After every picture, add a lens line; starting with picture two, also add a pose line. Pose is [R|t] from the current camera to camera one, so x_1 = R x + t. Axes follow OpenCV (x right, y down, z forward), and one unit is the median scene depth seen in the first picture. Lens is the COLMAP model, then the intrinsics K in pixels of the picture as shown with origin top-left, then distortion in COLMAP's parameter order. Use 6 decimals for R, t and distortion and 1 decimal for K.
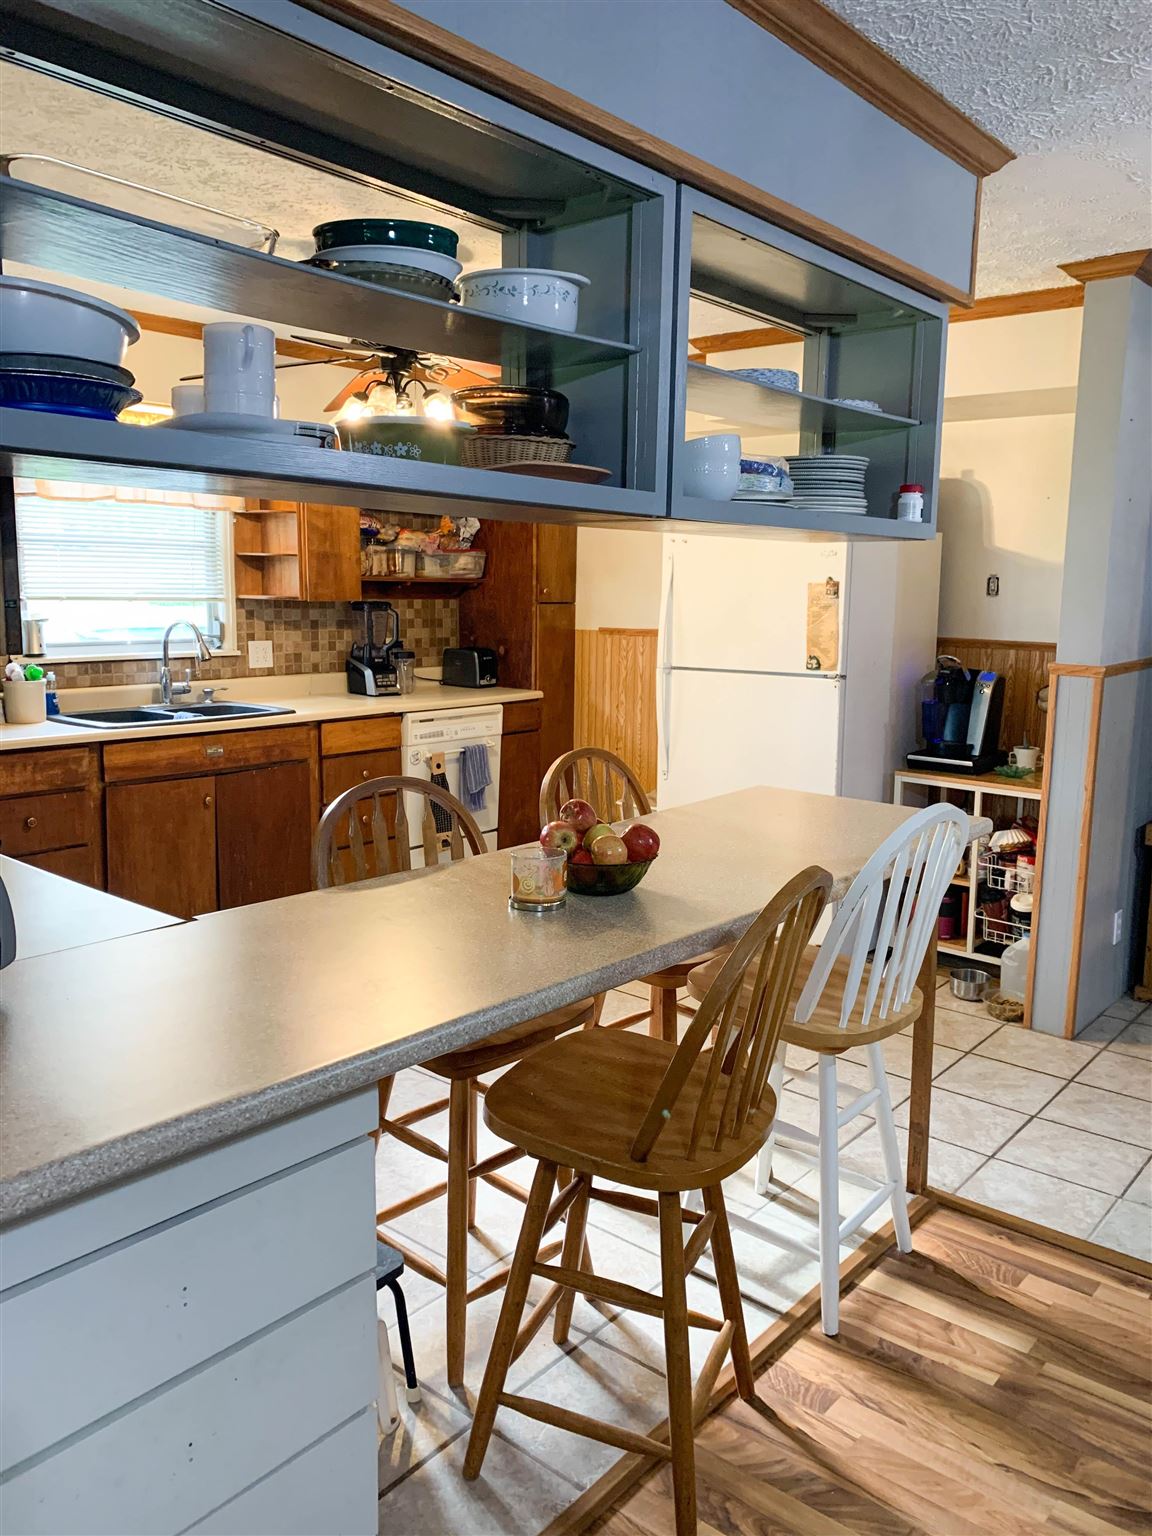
lens RADIAL K [[1189.1, 0, 577.2], [0, 1189.1, 767.4], [0, 0, 1]] dist [-0.002635, -0.005519]
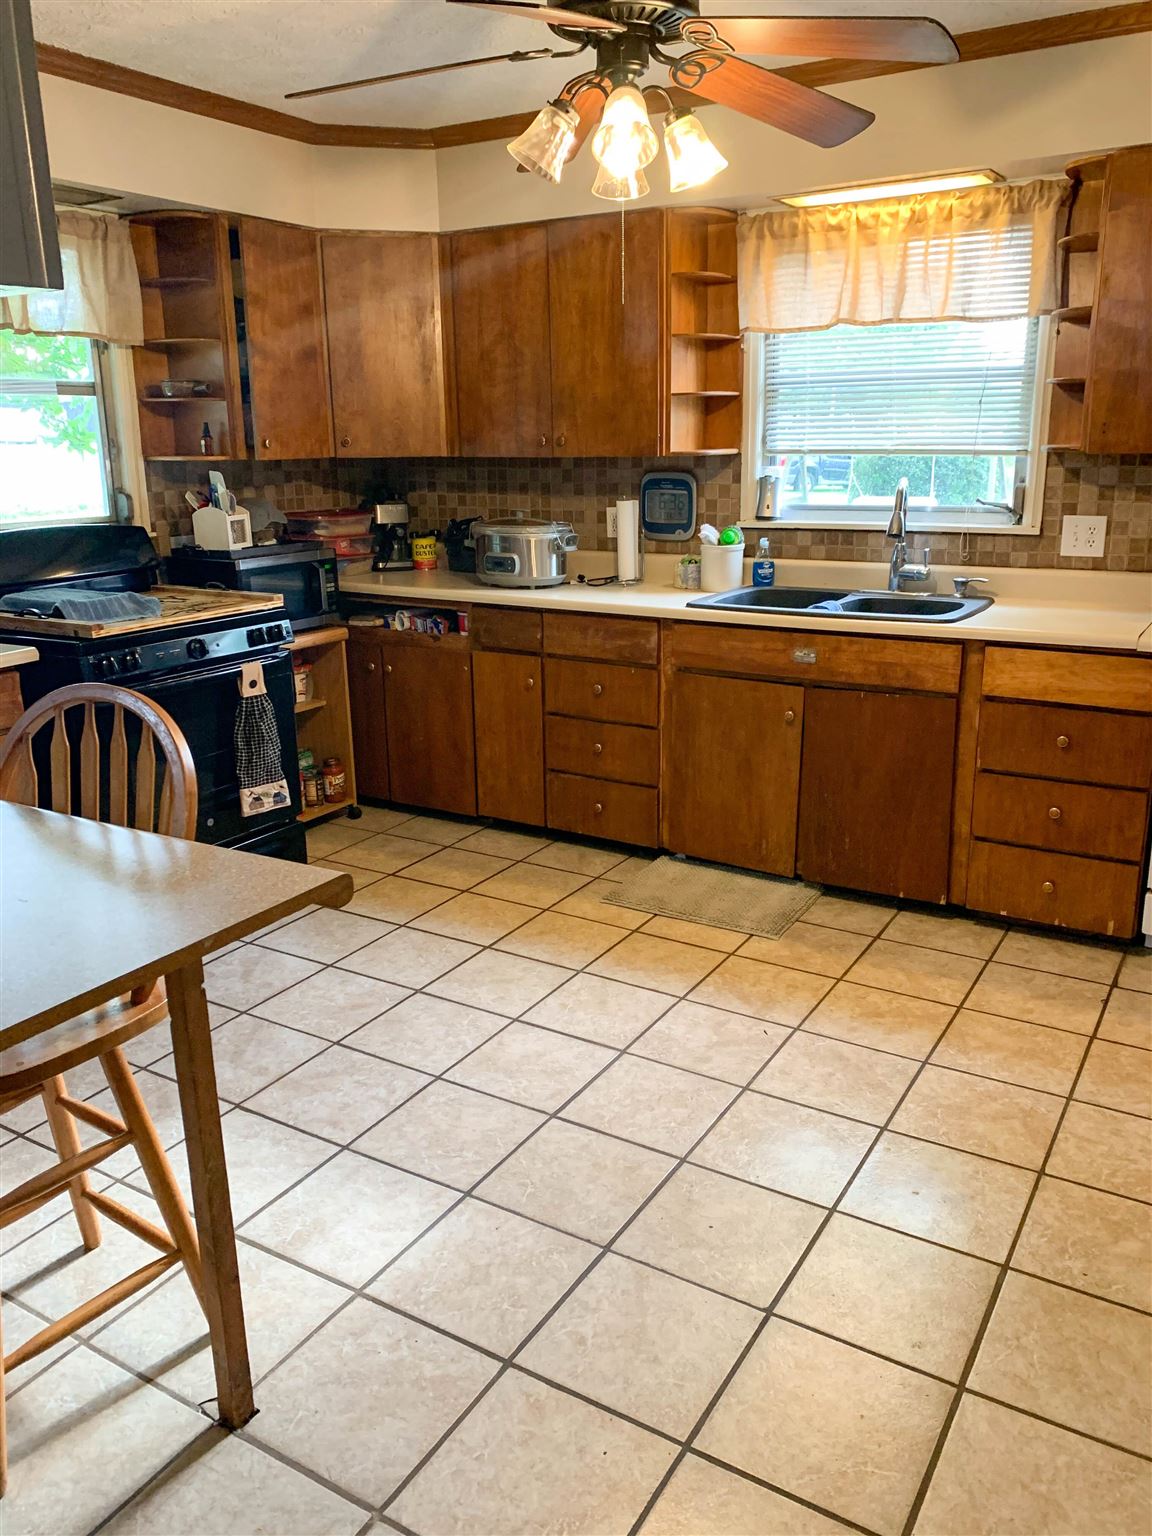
lens RADIAL K [[1189.1, 0, 575.8], [0, 1189.1, 761.5], [0, 0, 1]] dist [-0.002635, -0.005519]
pose [[0.155853, 0.240158, -0.958141, 0.363763], [-0.136491, 0.965925, 0.219907, -0.082626], [0.978305, 0.096504, 0.183322, 0.627624]]
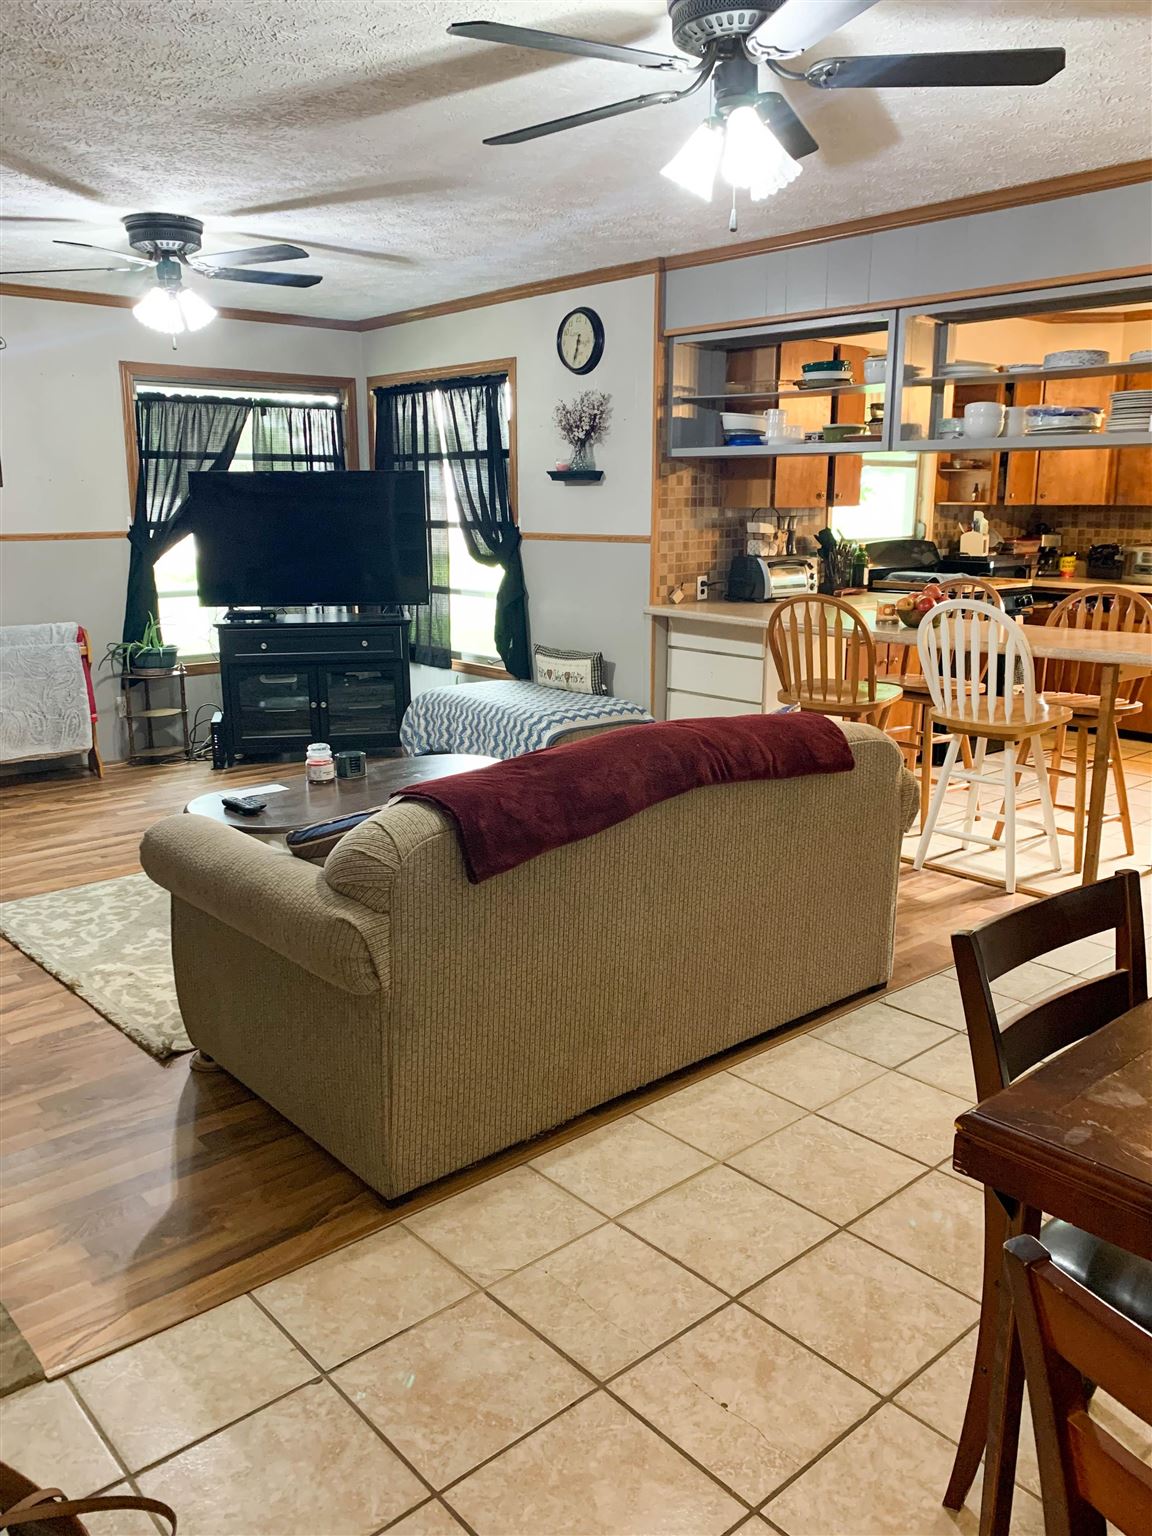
lens RADIAL K [[1189.1, 0, 578.7], [0, 1189.1, 768.7], [0, 0, 1]] dist [-0.002635, -0.005519]
pose [[-0.144896, 0.199674, -0.969090, 0.753579], [-0.148496, 0.963944, 0.220817, -0.037242], [0.978240, 0.175901, -0.110021, 0.403825]]
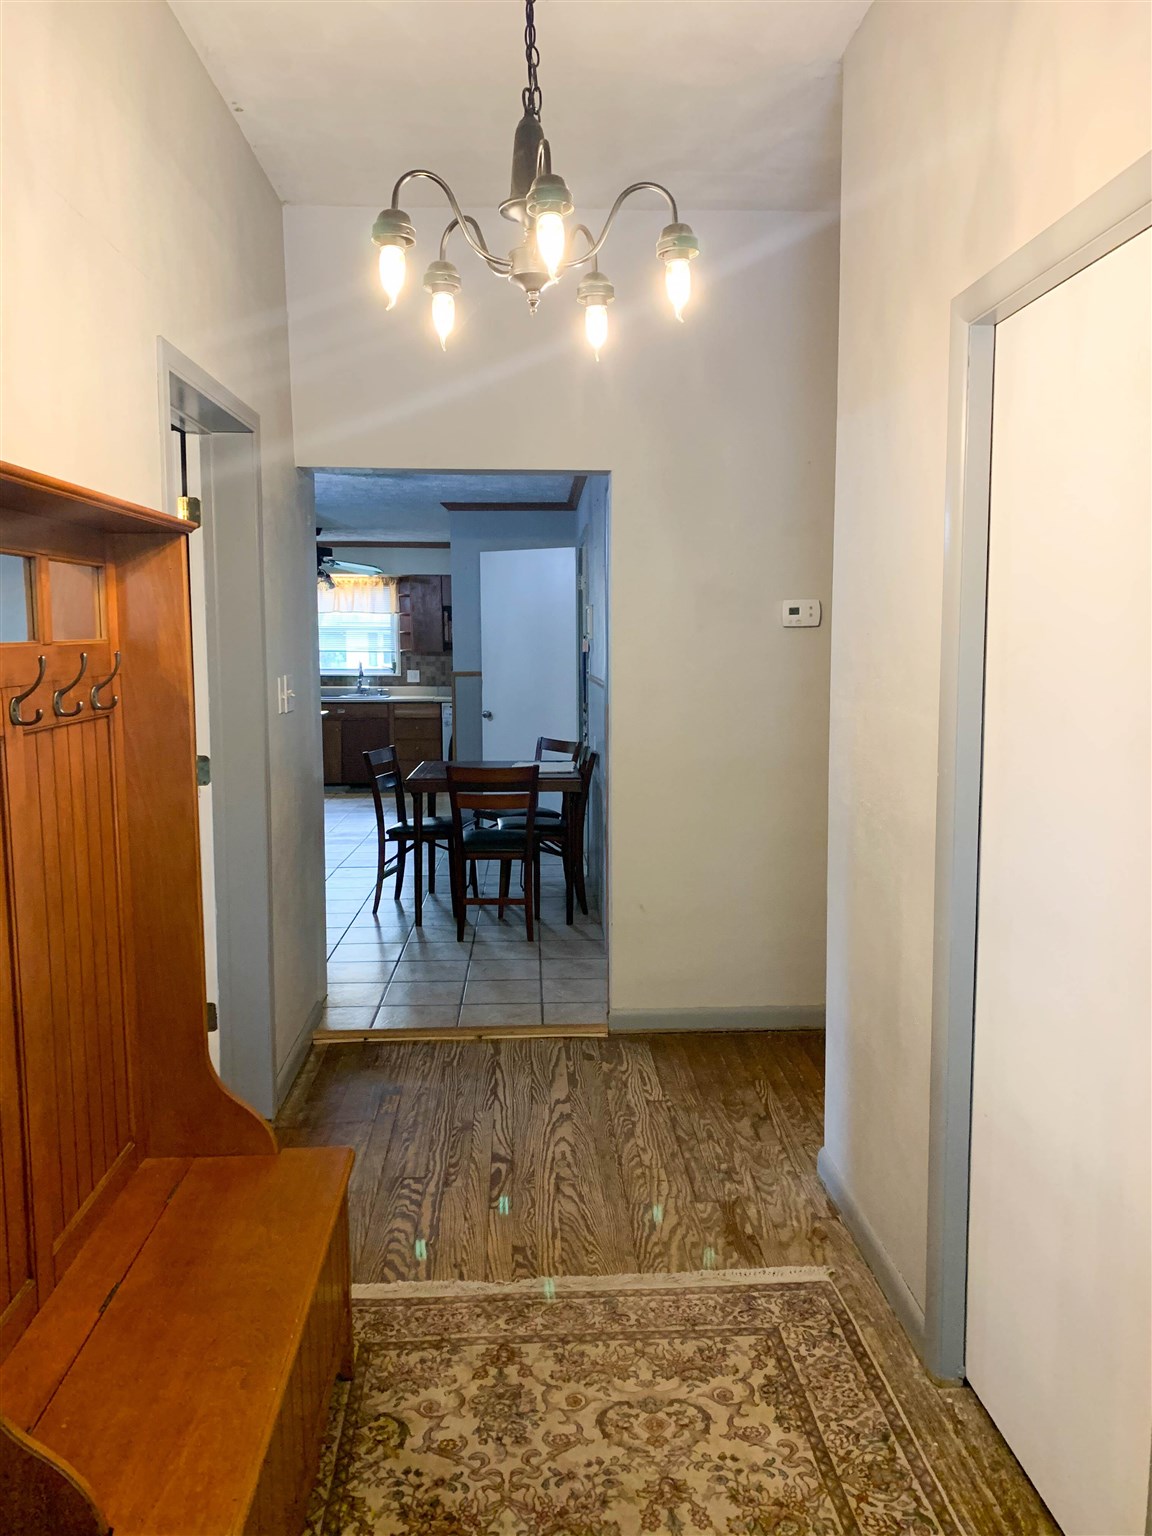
lens RADIAL K [[1189.1, 0, 578.1], [0, 1189.1, 770.8], [0, 0, 1]] dist [-0.002635, -0.005519]
pose [[0.669026, 0.054076, -0.741269, 1.650792], [-0.099067, 0.994938, -0.016830, 0.091483], [0.736607, 0.084694, 0.670997, -0.266397]]
